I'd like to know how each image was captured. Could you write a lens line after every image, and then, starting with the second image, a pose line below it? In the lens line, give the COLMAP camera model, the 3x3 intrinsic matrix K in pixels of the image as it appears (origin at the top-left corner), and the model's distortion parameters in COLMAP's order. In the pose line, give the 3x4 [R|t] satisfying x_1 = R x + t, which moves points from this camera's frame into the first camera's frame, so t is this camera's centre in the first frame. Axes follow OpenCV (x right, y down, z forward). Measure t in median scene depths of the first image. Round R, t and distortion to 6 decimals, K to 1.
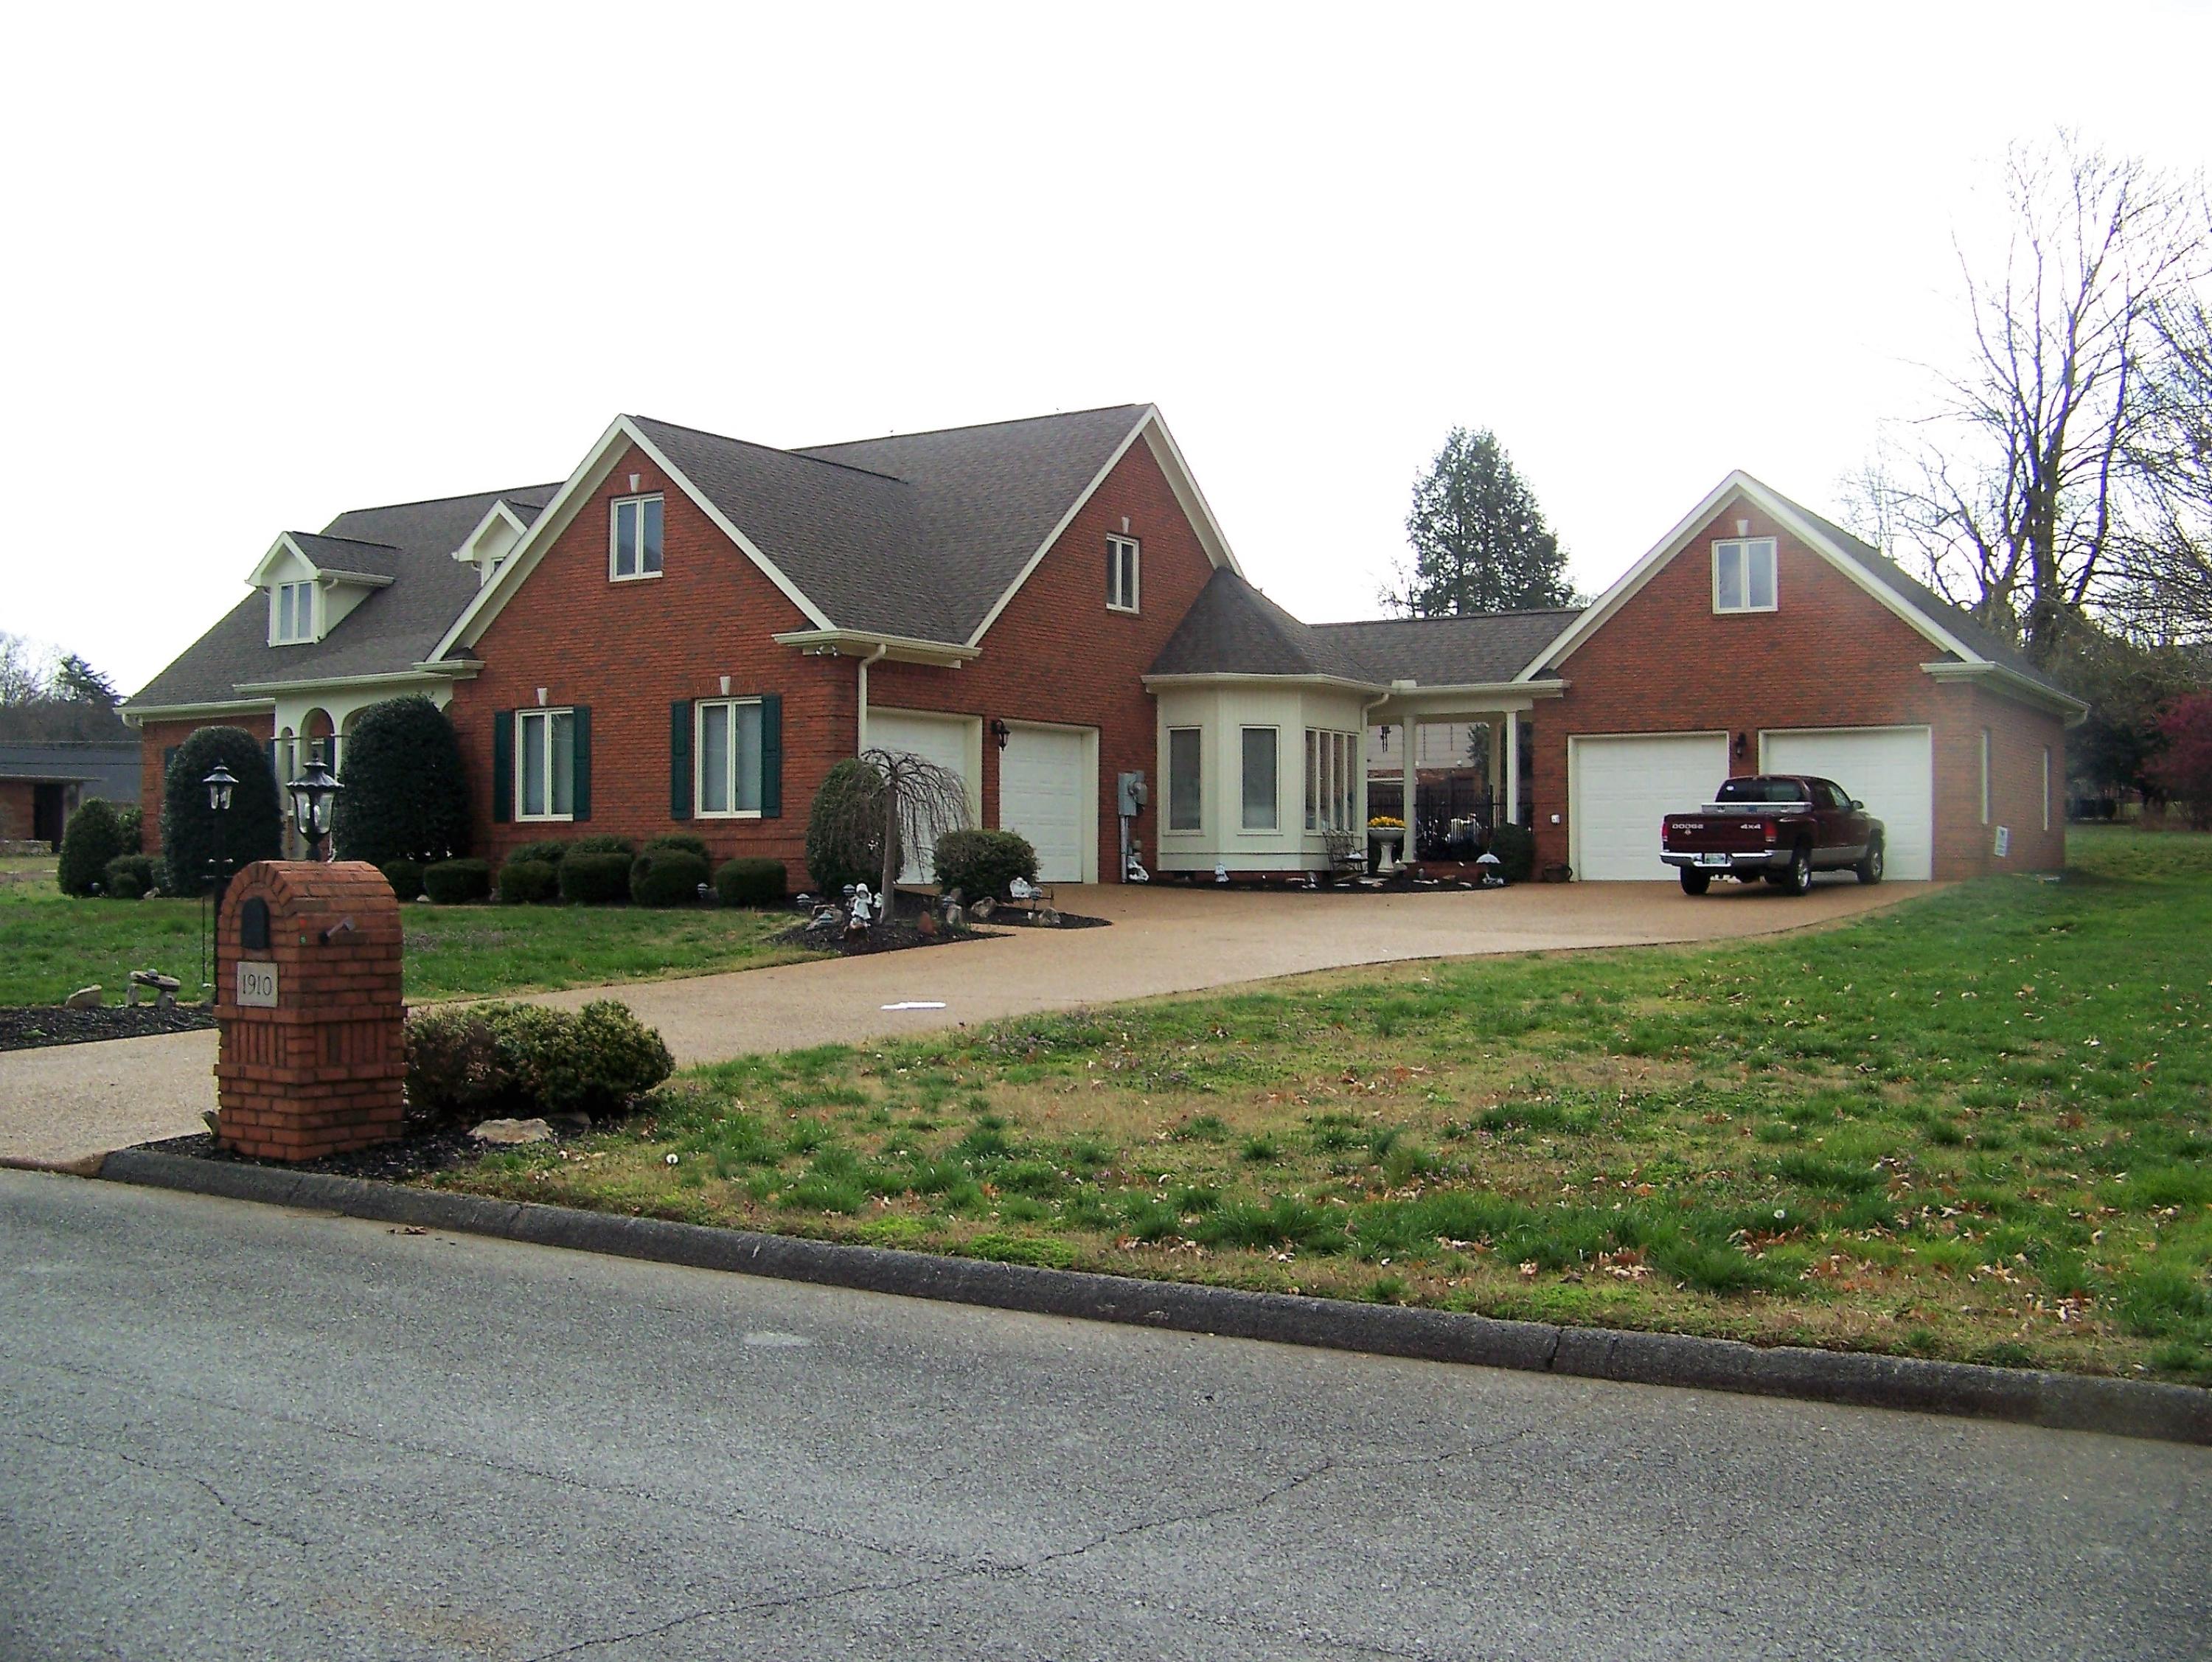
lens RADIAL K [[2329.0, 0, 1166.8], [0, 2329.0, 871.9], [0, 0, 1]] dist [-0.246258, 0.302965]
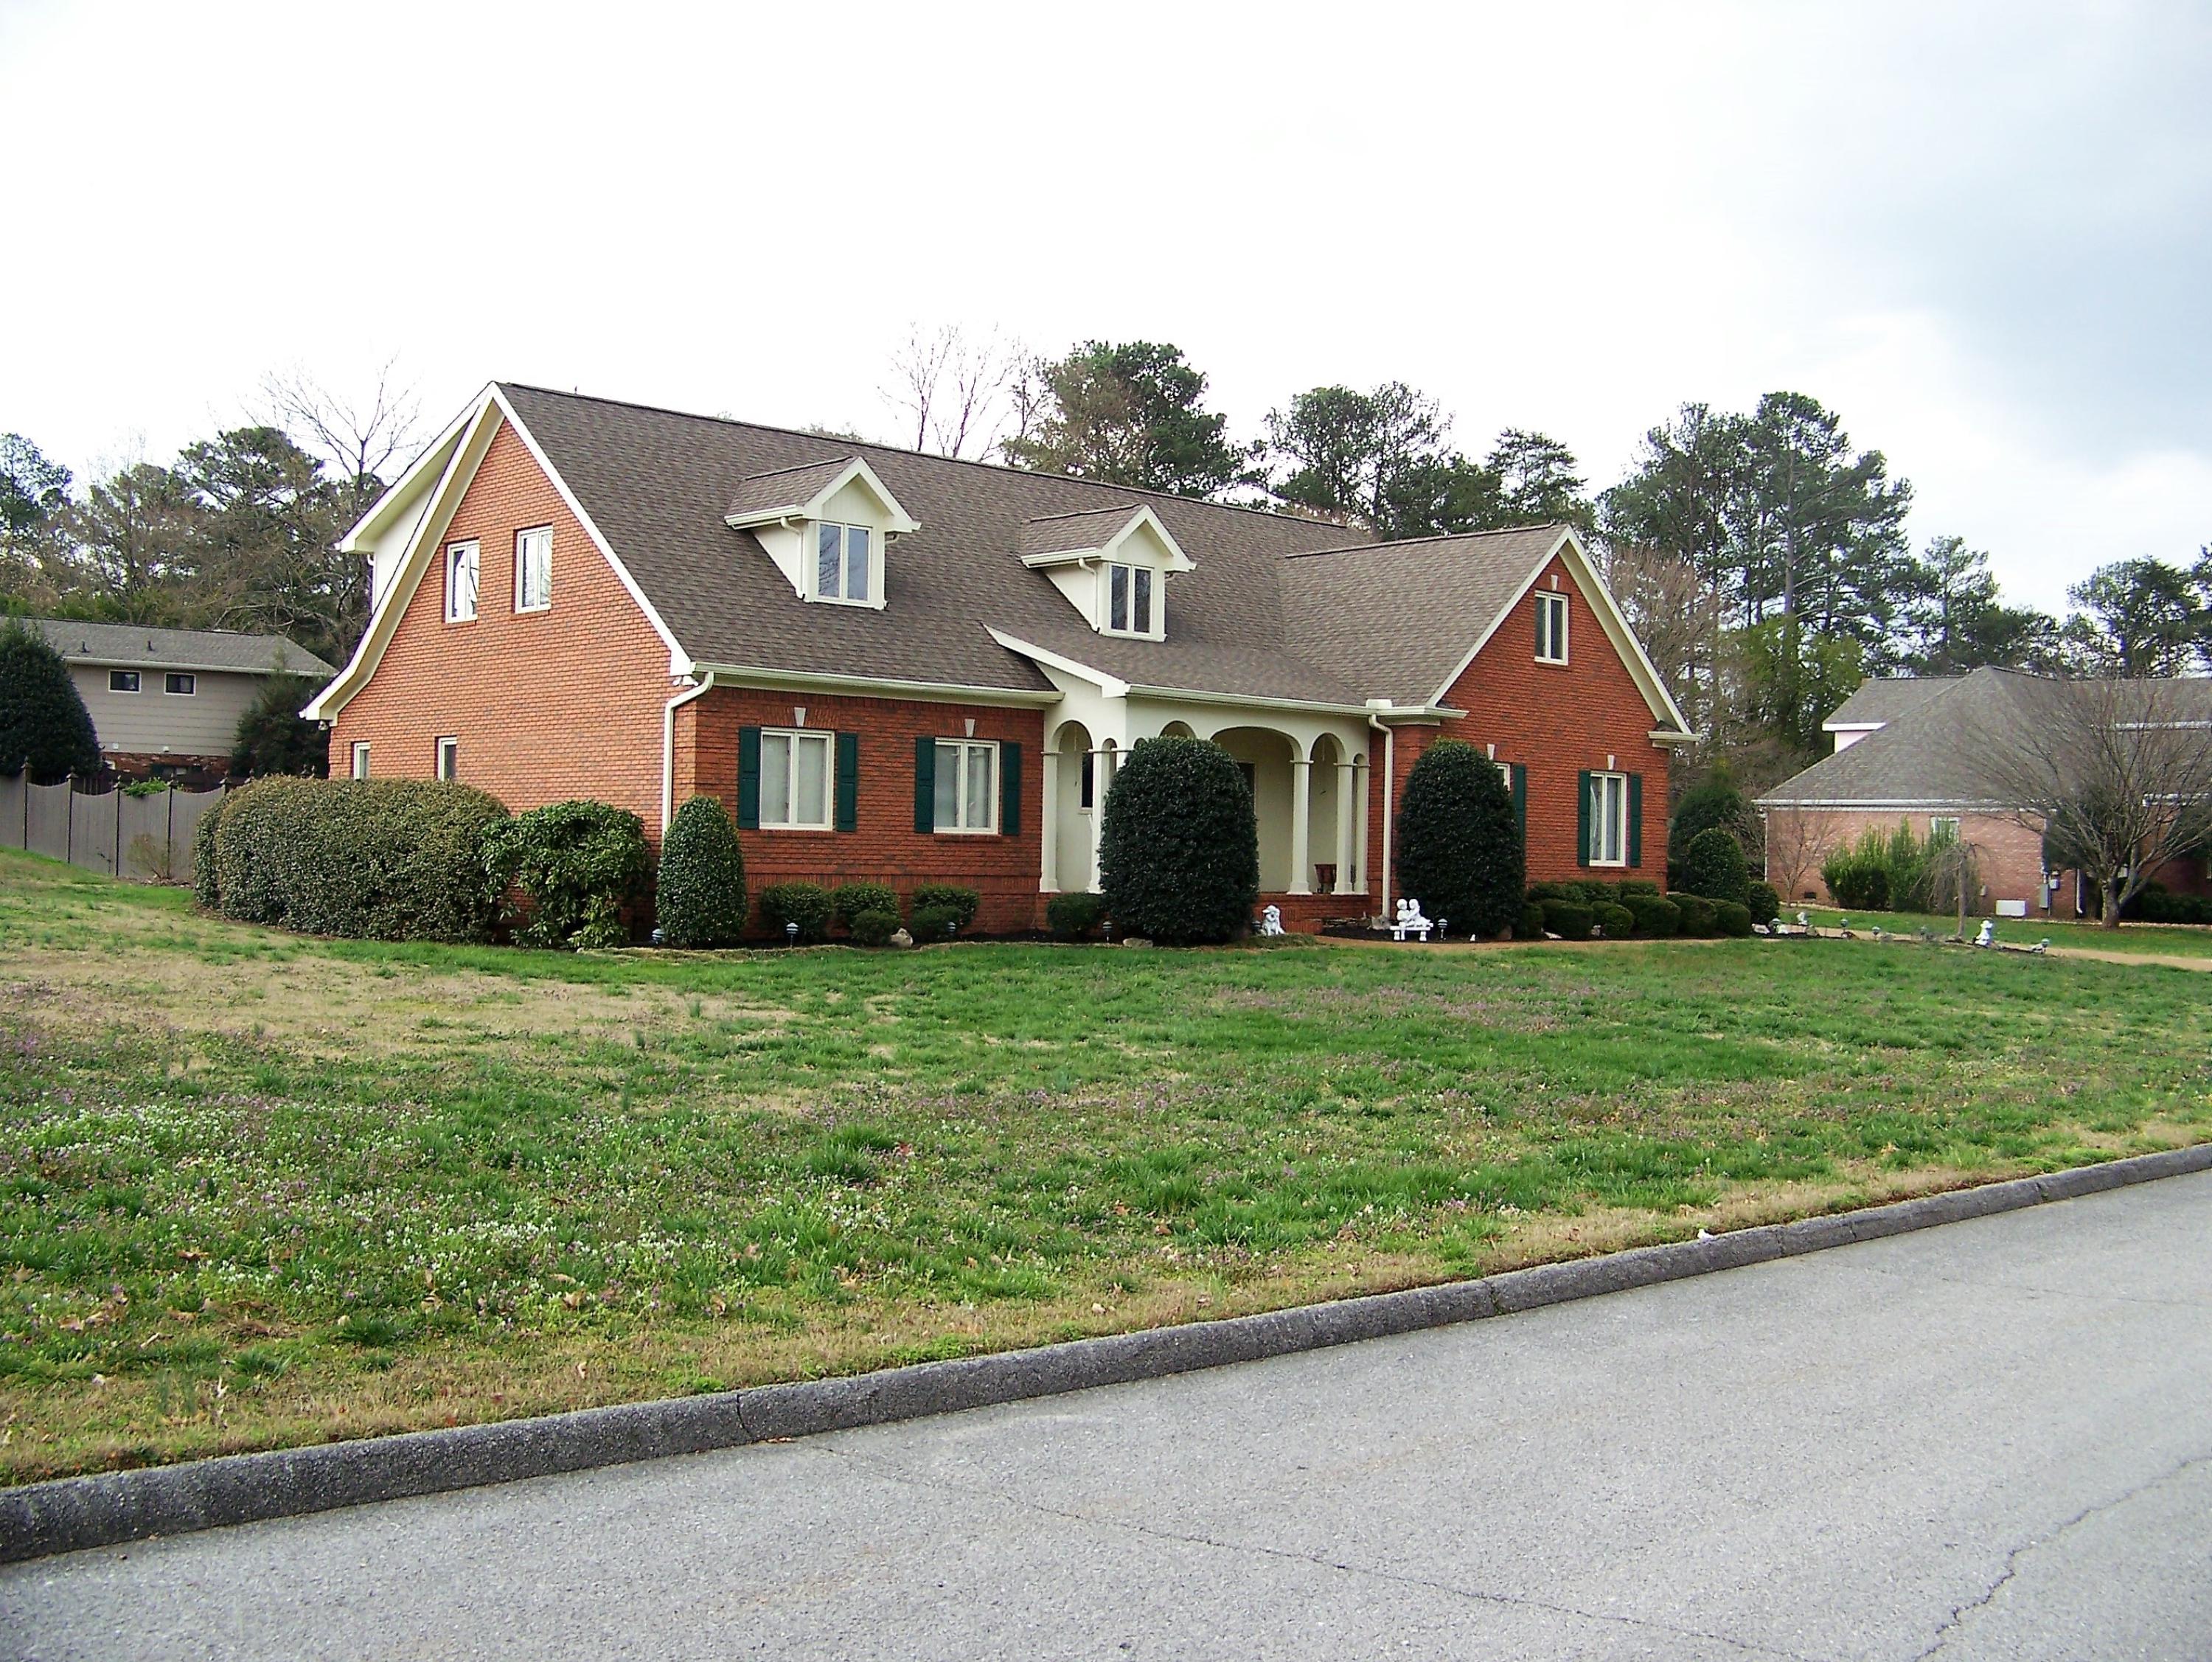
lens RADIAL K [[2329.0, 0, 1166.8], [0, 2329.0, 871.9], [0, 0, 1]] dist [-0.246258, 0.302965]
pose [[0.231612, -0.000905, 0.972808, -1.381939], [-0.021109, 0.999759, 0.005956, -0.020857], [-0.972579, -0.021914, 0.231537, 0.871095]]
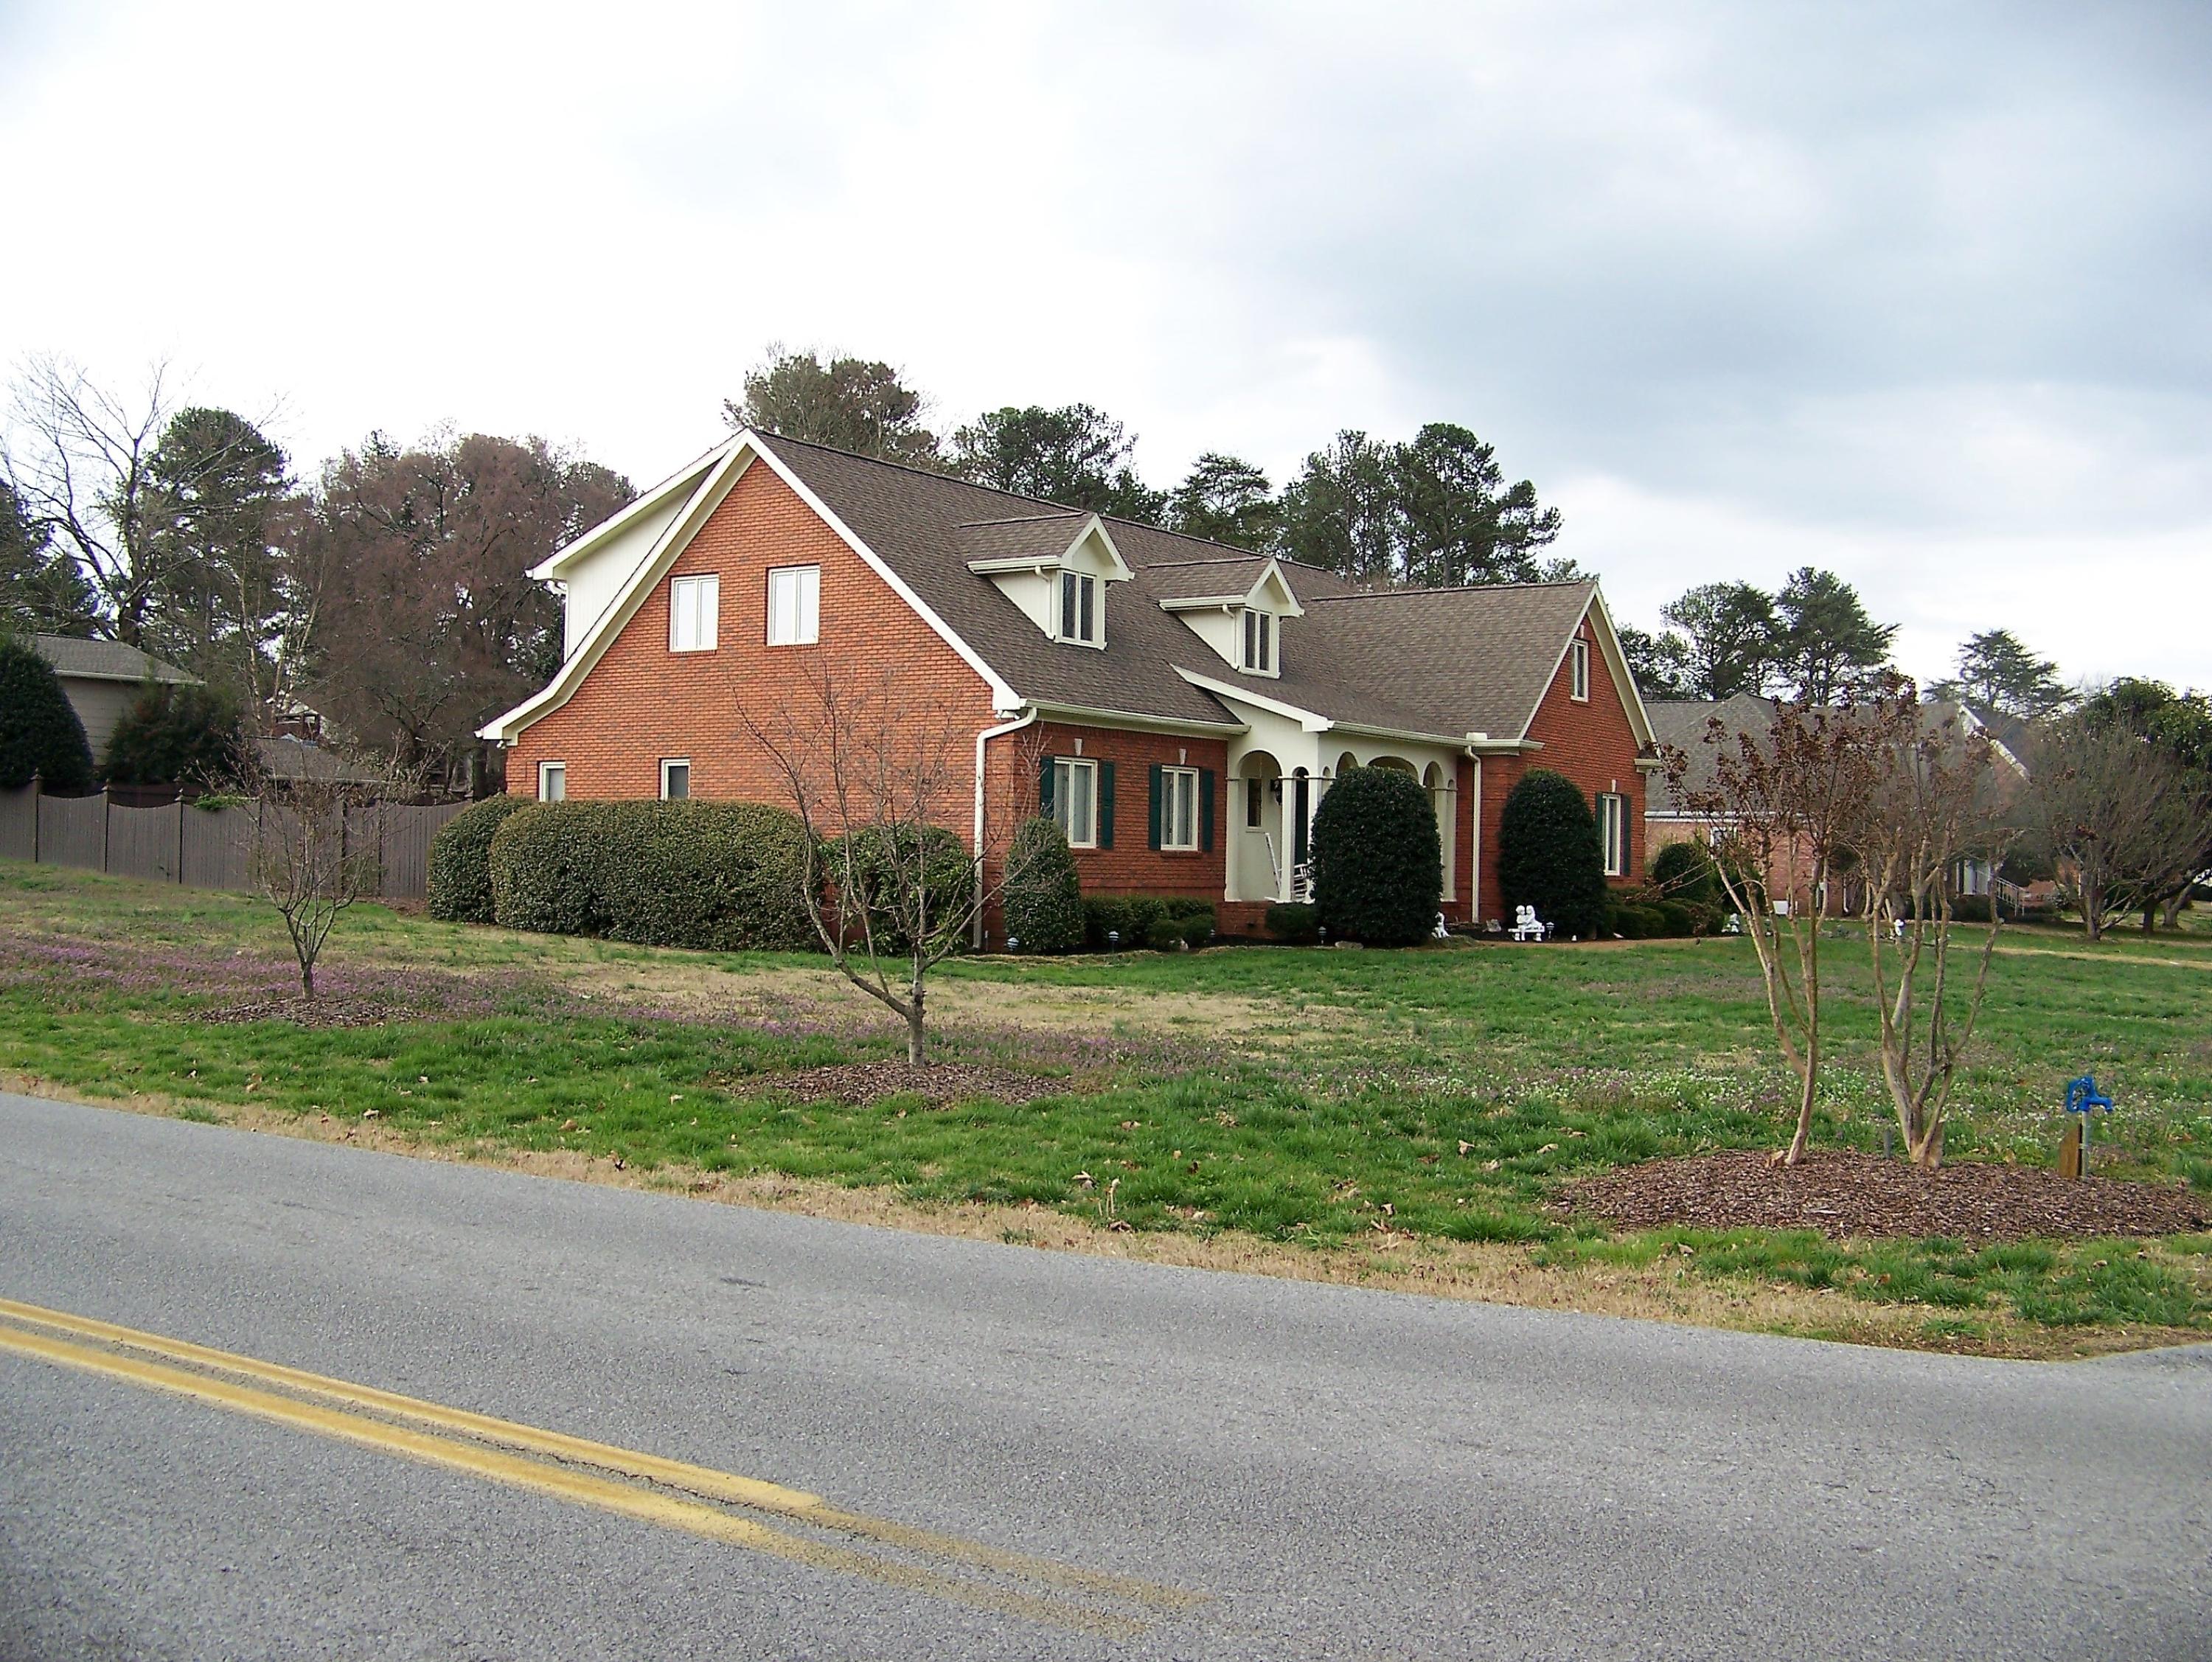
lens RADIAL K [[2329.0, 0, 1166.8], [0, 2329.0, 871.9], [0, 0, 1]] dist [-0.246258, 0.302965]
pose [[0.018660, -0.000999, 0.999825, -1.556396], [-0.019001, 0.999819, 0.001354, -0.020471], [-0.999645, -0.019023, 0.018638, 1.164572]]
